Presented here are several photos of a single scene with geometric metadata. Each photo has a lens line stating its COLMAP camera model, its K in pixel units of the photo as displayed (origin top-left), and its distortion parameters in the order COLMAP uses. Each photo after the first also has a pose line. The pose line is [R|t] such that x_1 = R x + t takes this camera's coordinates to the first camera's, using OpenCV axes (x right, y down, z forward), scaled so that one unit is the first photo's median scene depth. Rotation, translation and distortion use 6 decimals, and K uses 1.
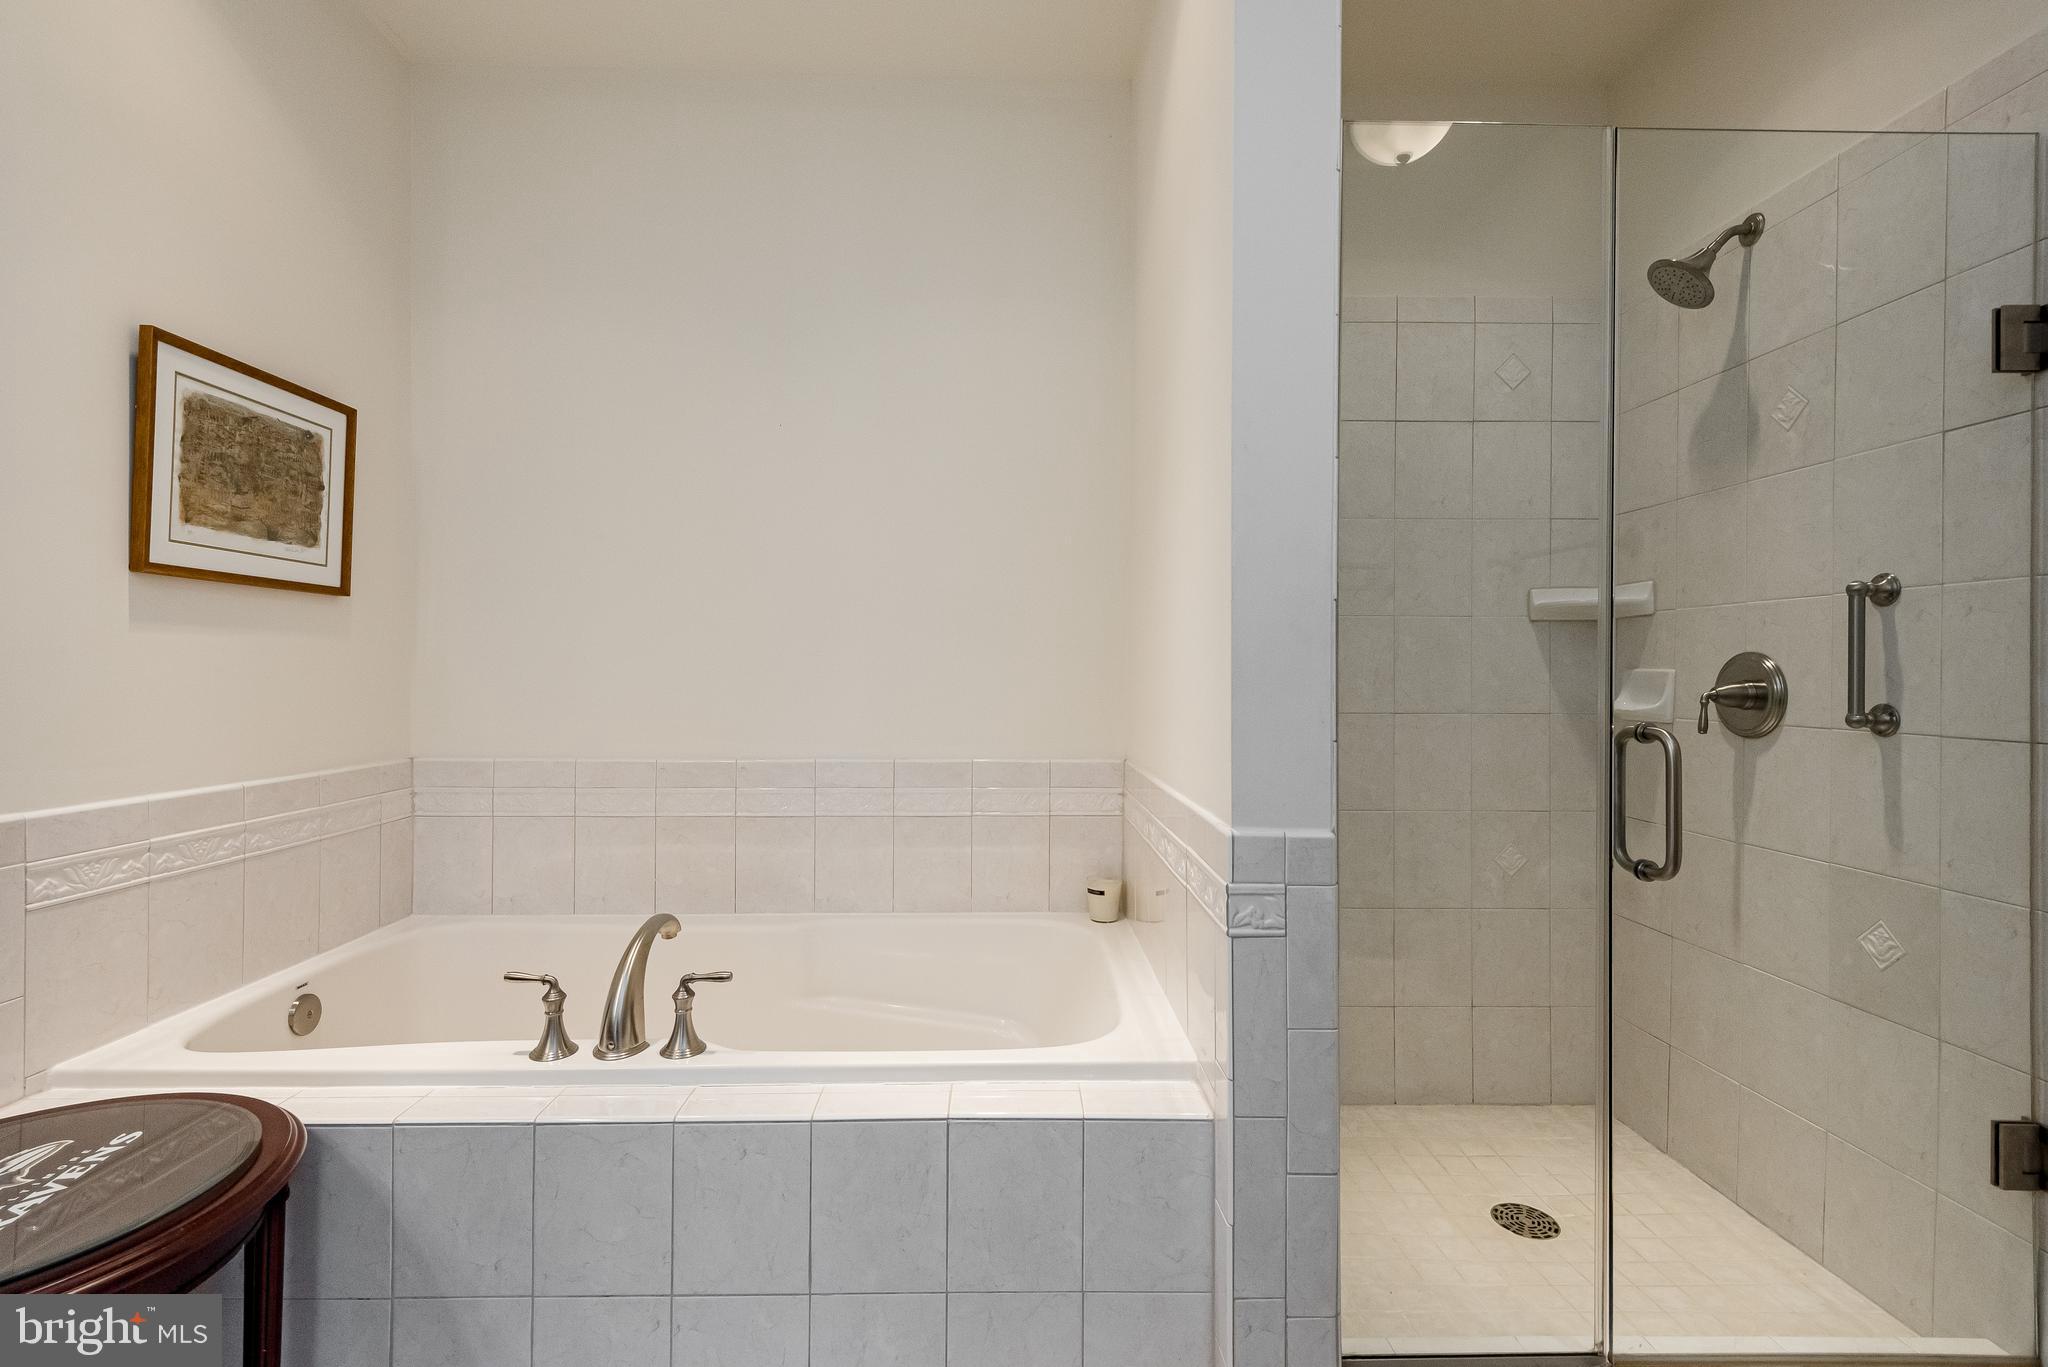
lens RADIAL K [[928.0, 0, 1024.7], [0, 928.0, 666.6], [0, 0, 1]] dist [0.022687, -0.009503]
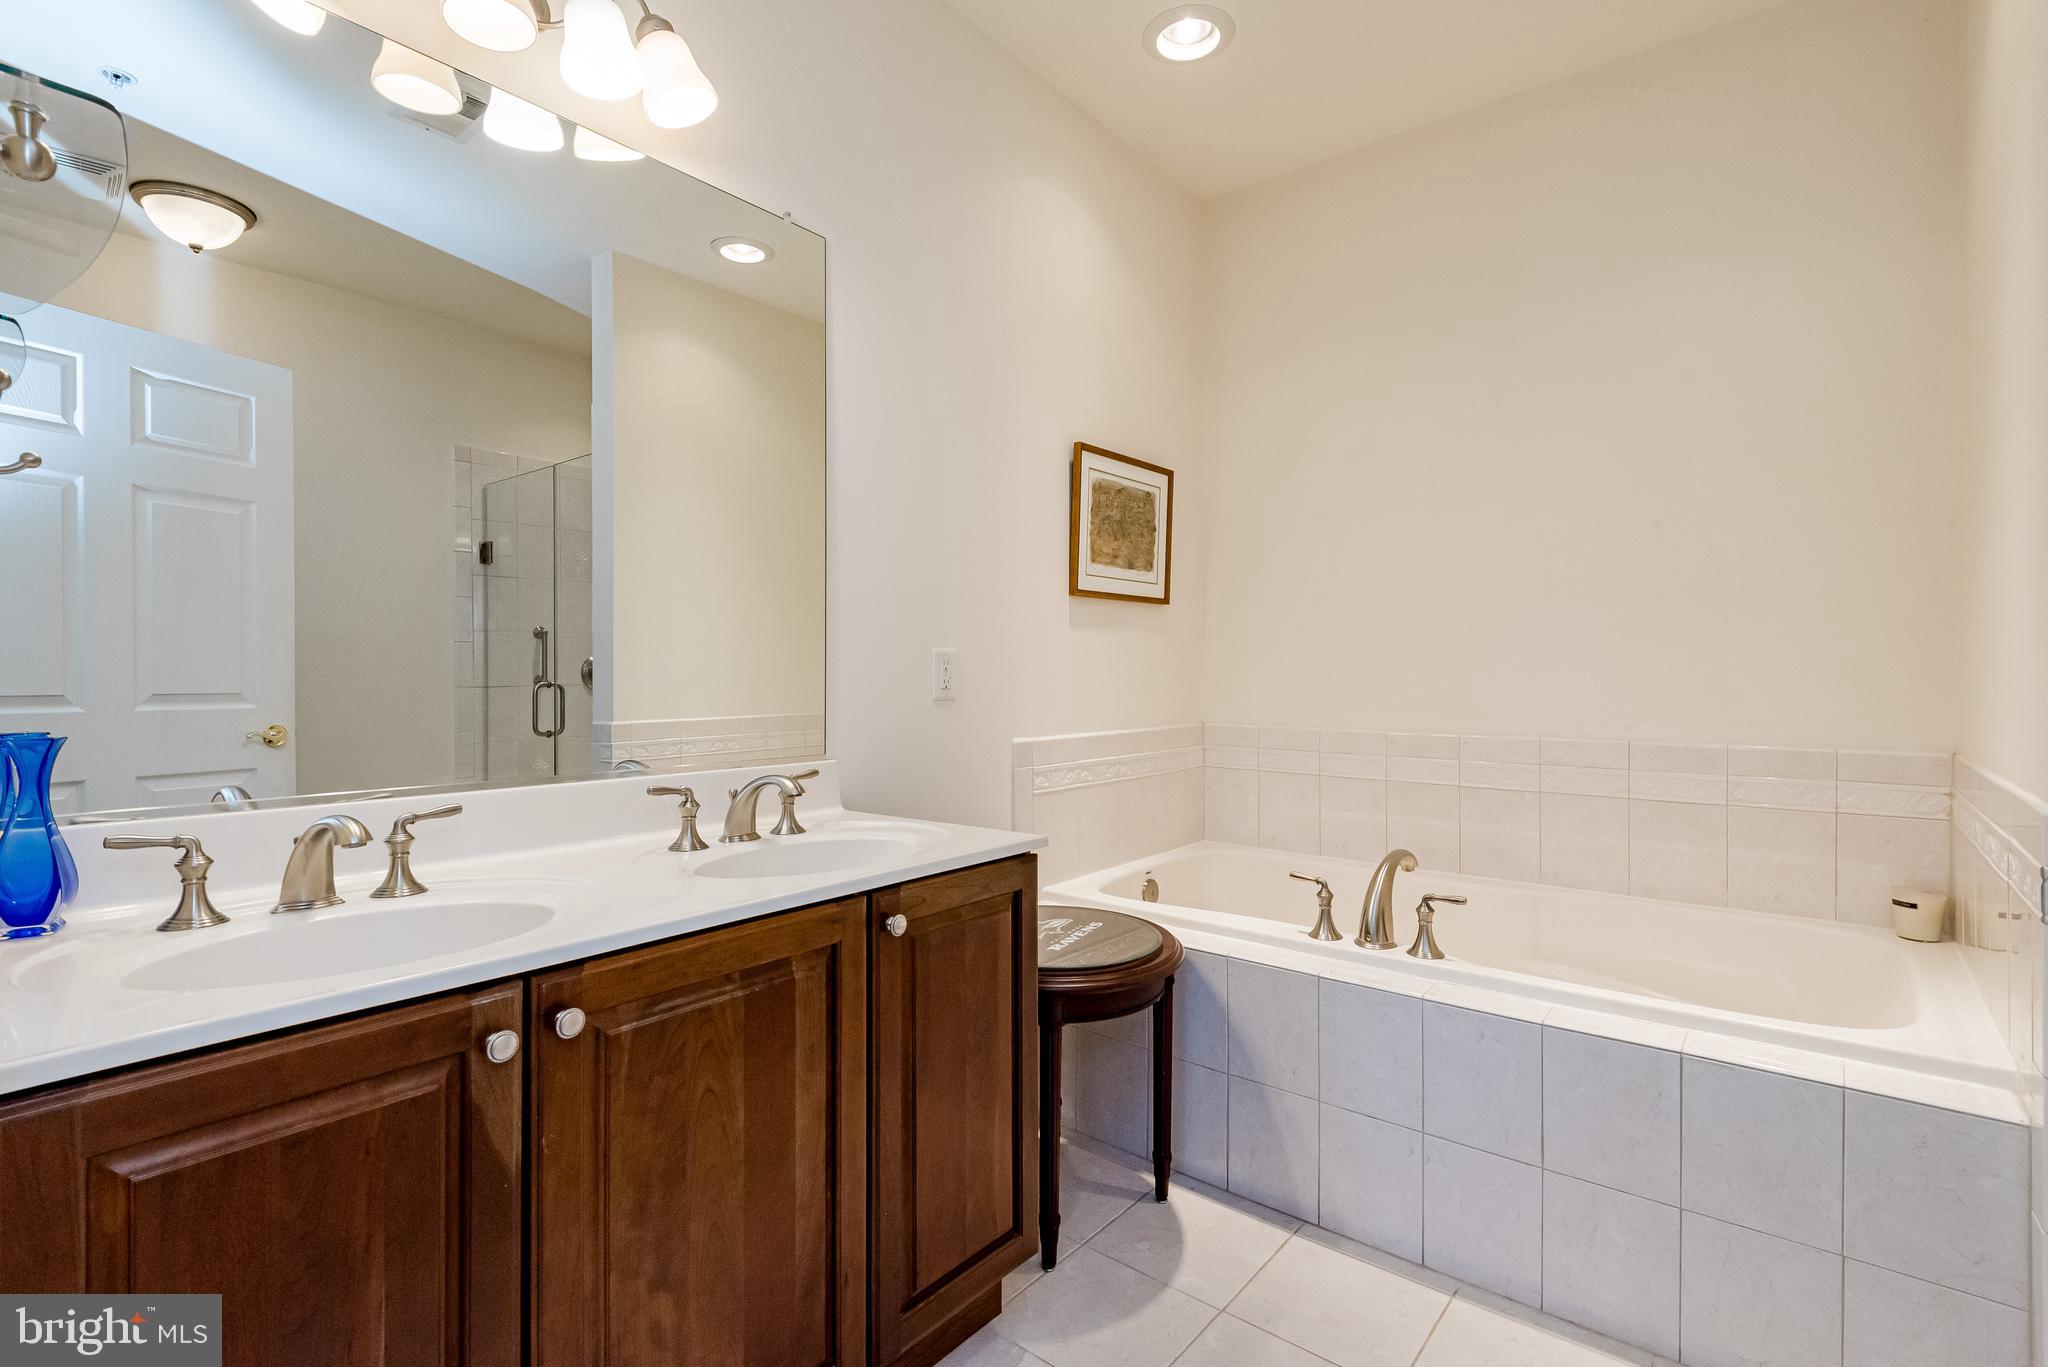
lens RADIAL K [[959.1, 0, 1006.6], [0, 959.1, 671.9], [0, 0, 1]] dist [0.020825, -0.014462]
pose [[0.750035, -0.003161, -0.661390, 0.061410], [0.008235, 0.999956, 0.004559, 0.021868], [0.661347, -0.008866, 0.750028, -0.304175]]
